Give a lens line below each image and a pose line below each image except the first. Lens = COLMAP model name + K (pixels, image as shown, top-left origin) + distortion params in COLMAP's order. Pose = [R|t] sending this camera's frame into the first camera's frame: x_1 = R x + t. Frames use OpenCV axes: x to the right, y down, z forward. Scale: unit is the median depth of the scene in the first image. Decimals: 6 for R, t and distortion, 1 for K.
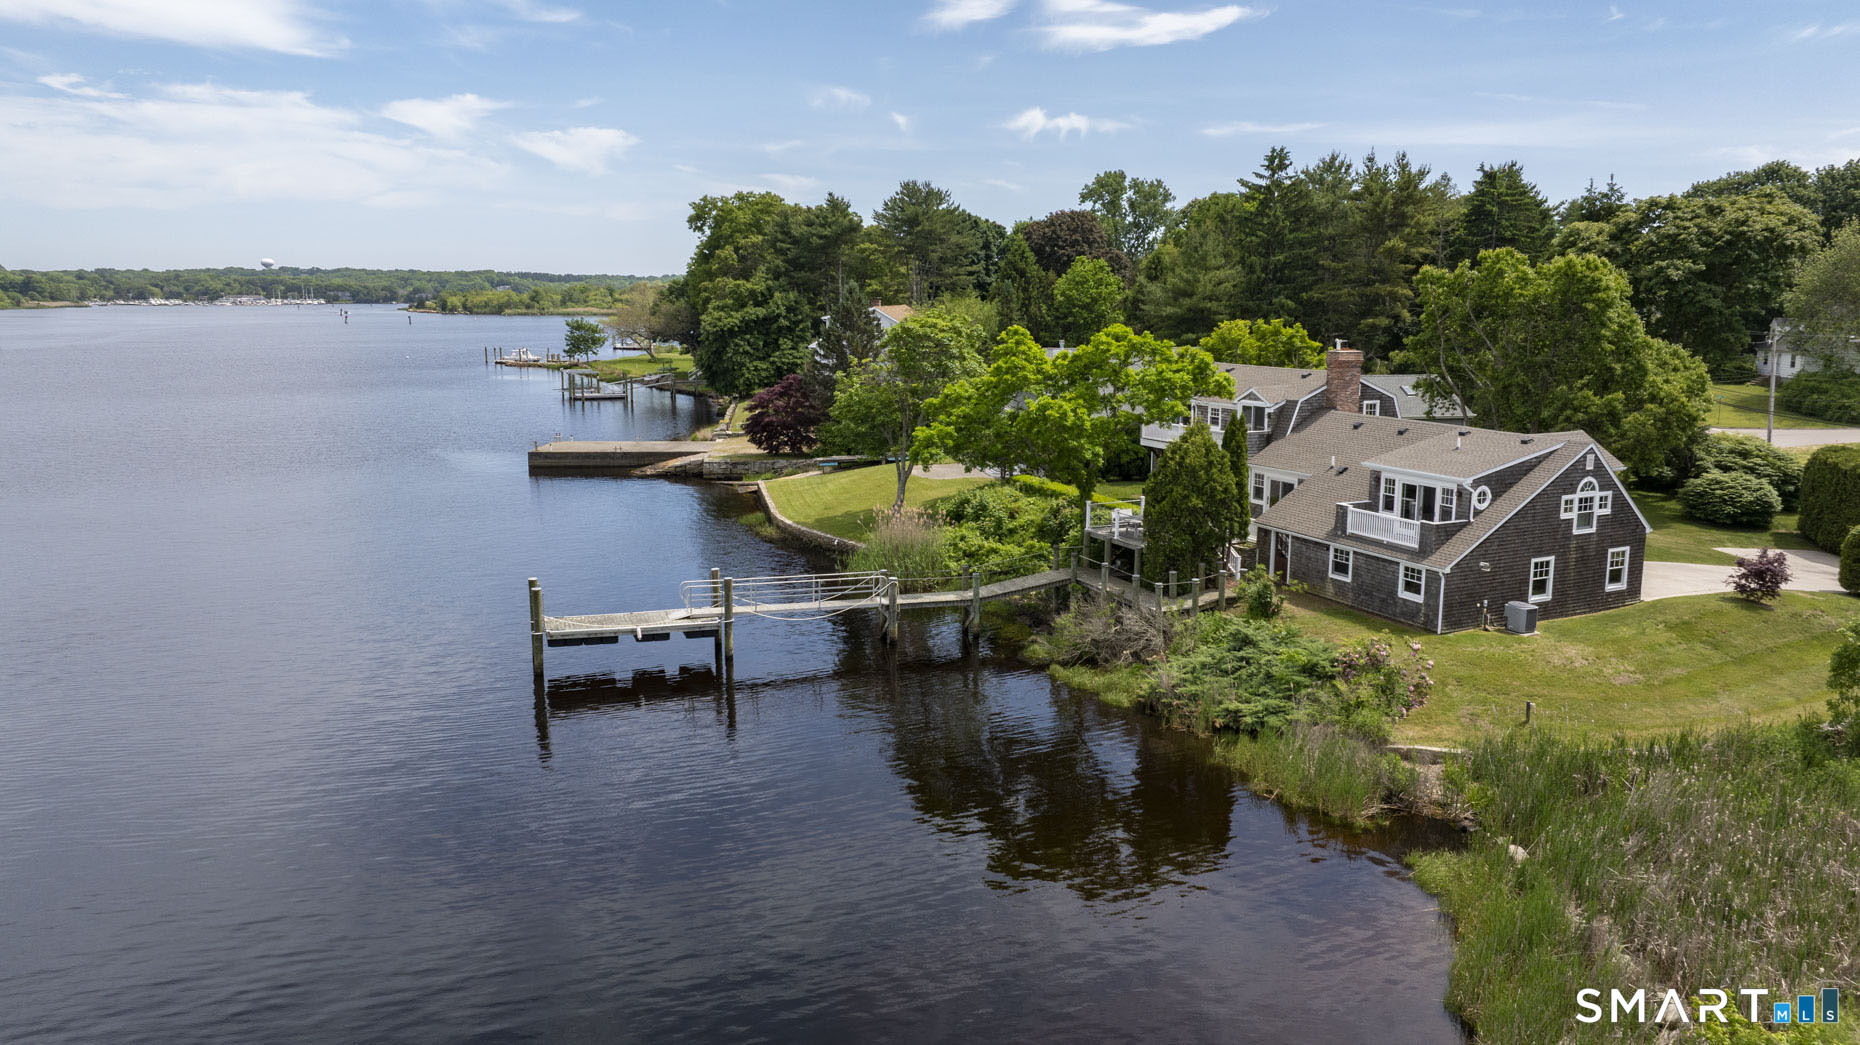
lens RADIAL K [[1314.2, 0, 930.0], [0, 1314.2, 522.5], [0, 0, 1]] dist [-0.043039, 0.001411]
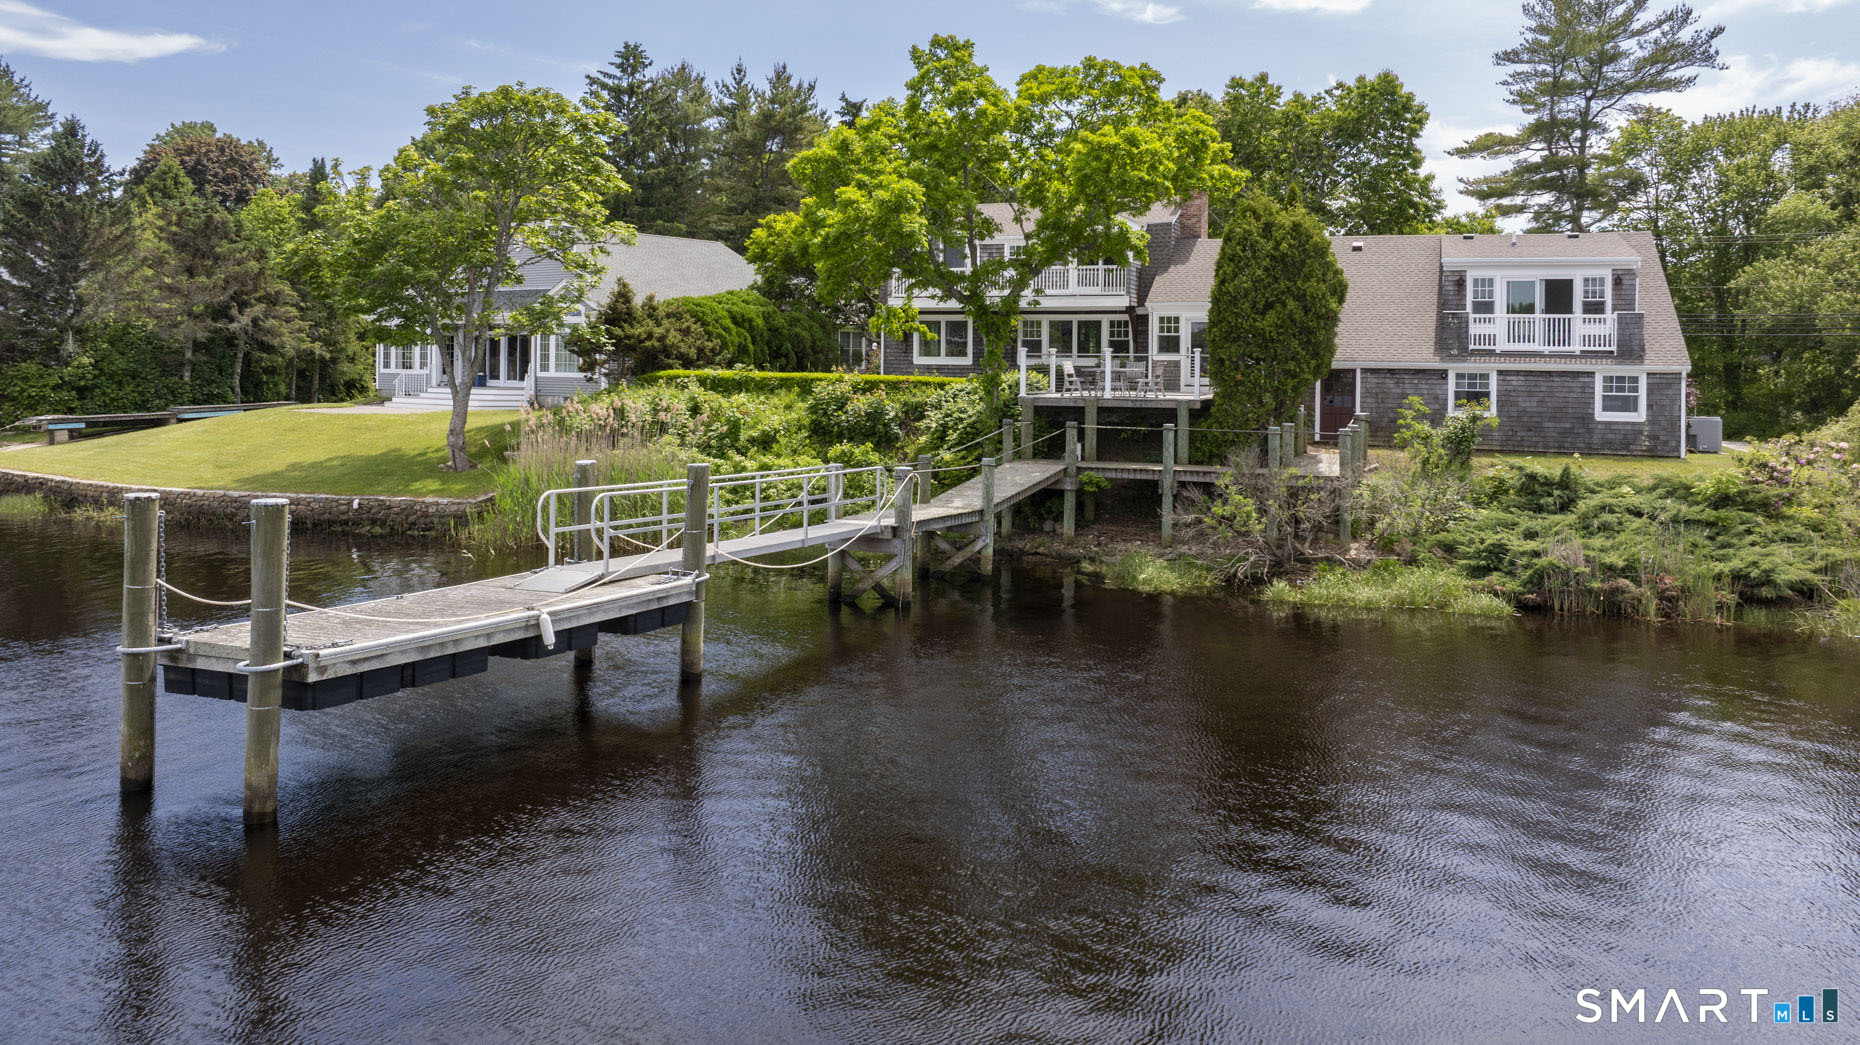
lens RADIAL K [[1341.1, 0, 930.7], [0, 1341.1, 381.0], [0, 0, 1]] dist [-0.020435, -0.001440]
pose [[0.718846, -0.002863, 0.695164, -0.334378], [0.110582, 0.987730, -0.110282, 0.061174], [-0.686318, 0.156148, 0.710342, 0.587013]]
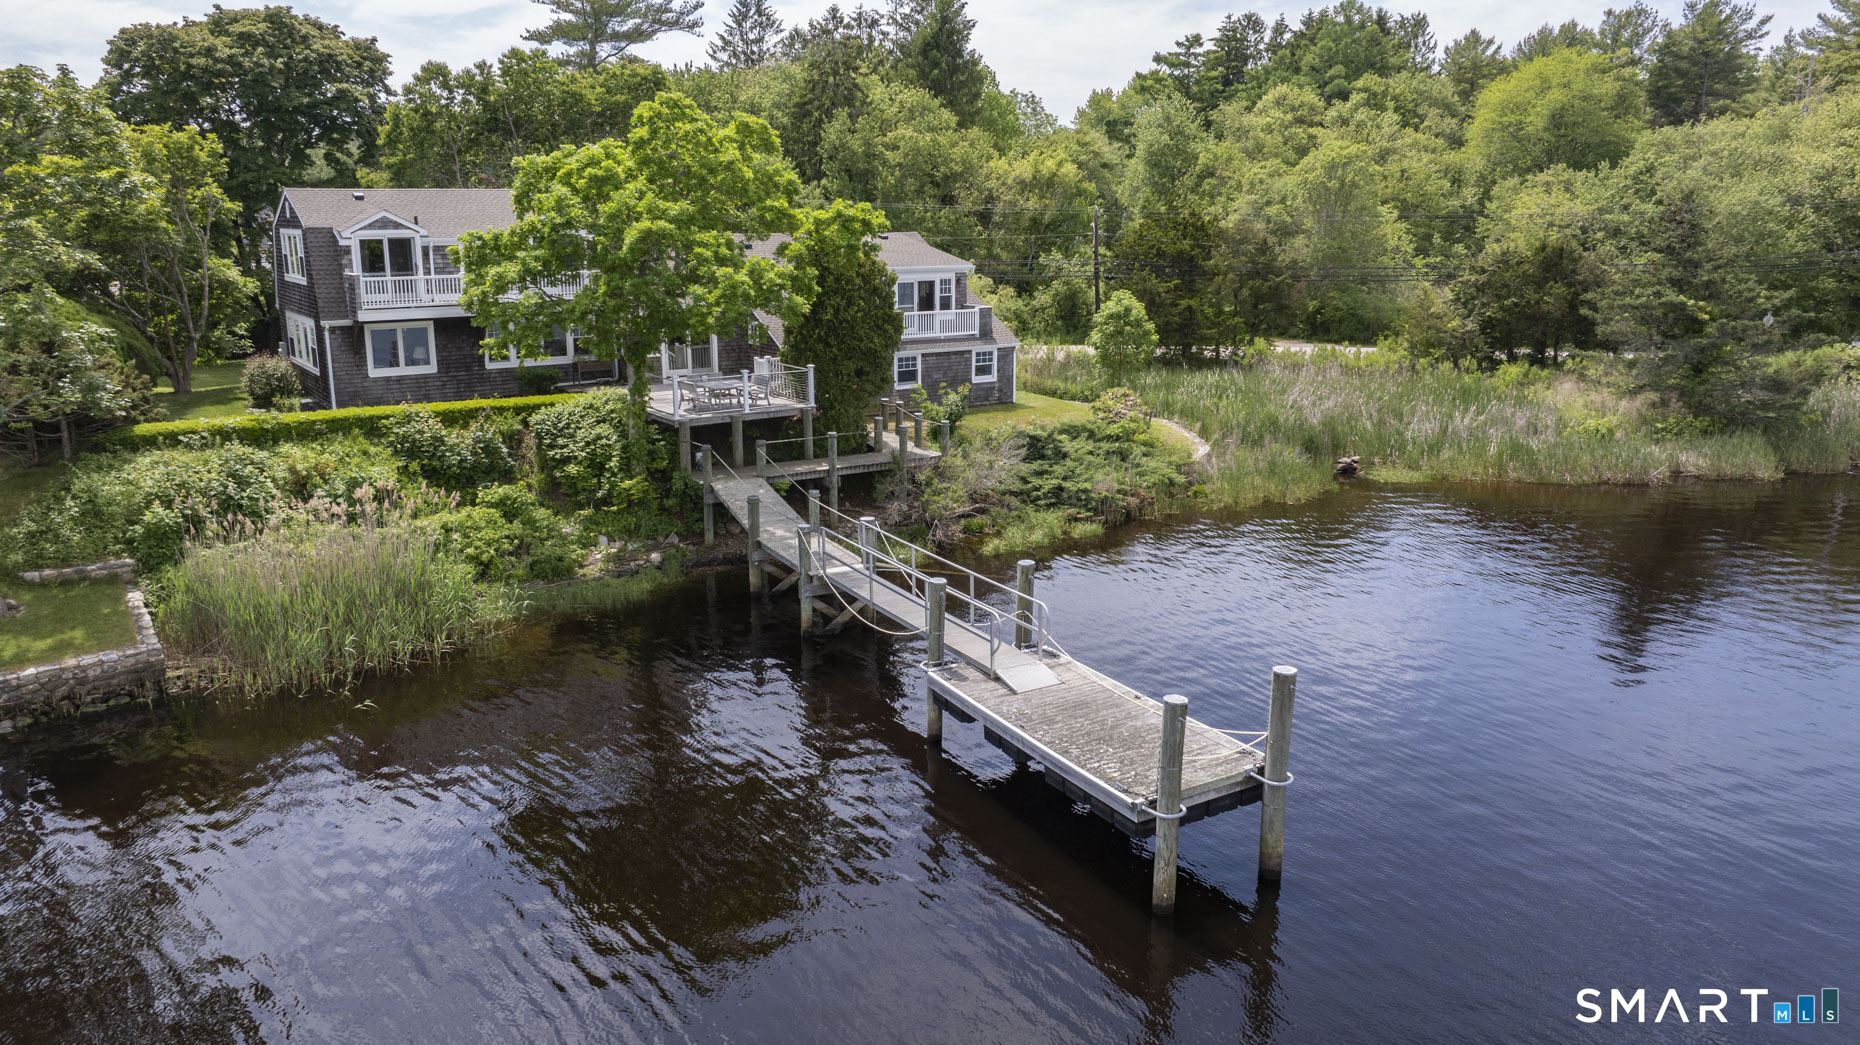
lens RADIAL K [[1311.6, 0, 930.0], [0, 1311.6, 522.5], [0, 0, 1]] dist [-0.010842, 0.009099]
pose [[-0.167095, -0.230567, 0.958602, -0.551166], [0.170588, 0.950847, 0.258437, -0.094262], [-0.971071, 0.206709, -0.119550, 0.956758]]
